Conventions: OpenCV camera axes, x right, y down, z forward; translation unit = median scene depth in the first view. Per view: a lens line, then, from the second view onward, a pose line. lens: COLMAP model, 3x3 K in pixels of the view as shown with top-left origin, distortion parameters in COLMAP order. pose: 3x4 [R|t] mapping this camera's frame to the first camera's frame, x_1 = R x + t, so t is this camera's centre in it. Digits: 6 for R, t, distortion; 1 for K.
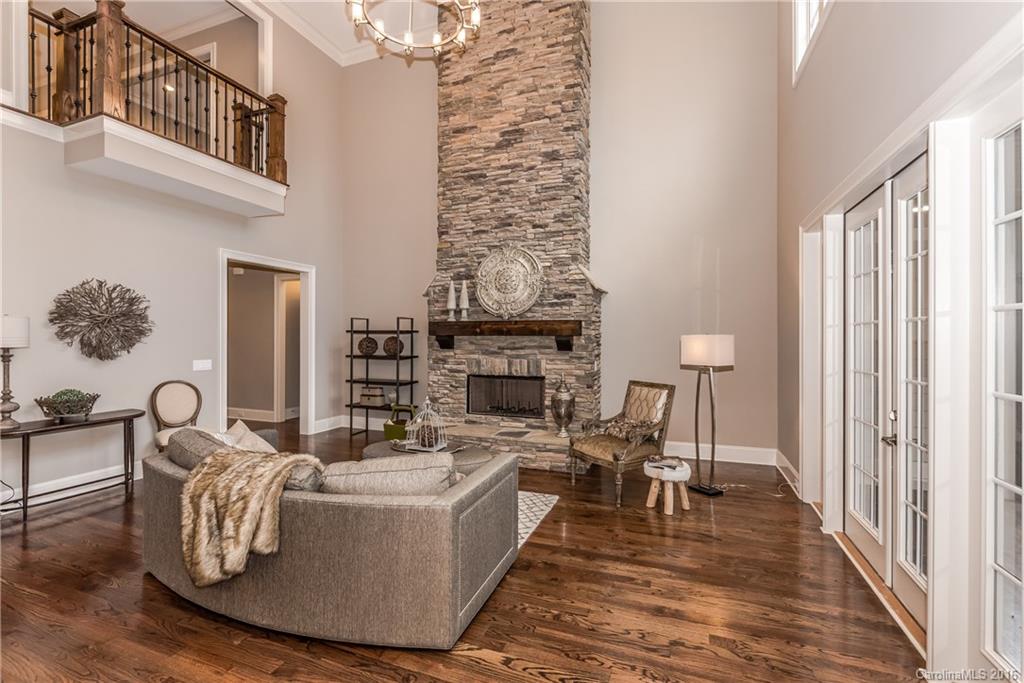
lens RADIAL K [[444.6, 0, 514.9], [0, 444.6, 335.3], [0, 0, 1]] dist [0.000229, -0.000256]
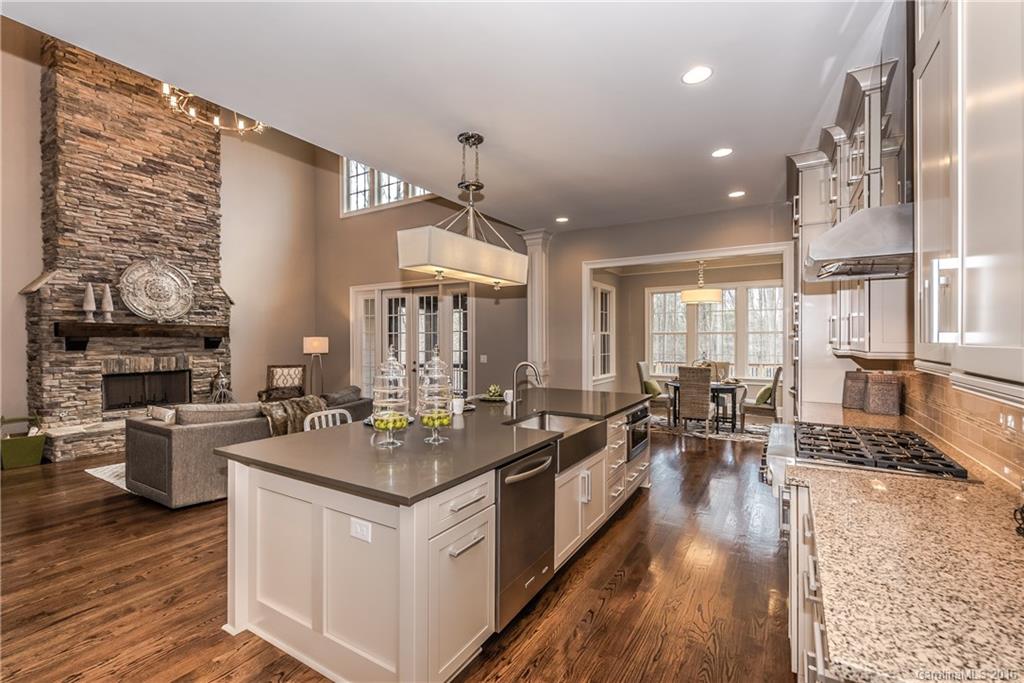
lens RADIAL K [[444.6, 0, 510.1], [0, 444.6, 340.1], [0, 0, 1]] dist [0.000229, -0.000256]
pose [[0.187889, -0.002239, 0.982188, -0.973198], [0.000283, 0.999997, 0.002225, 0.006073], [-0.982190, -0.000140, 0.187889, -0.129050]]
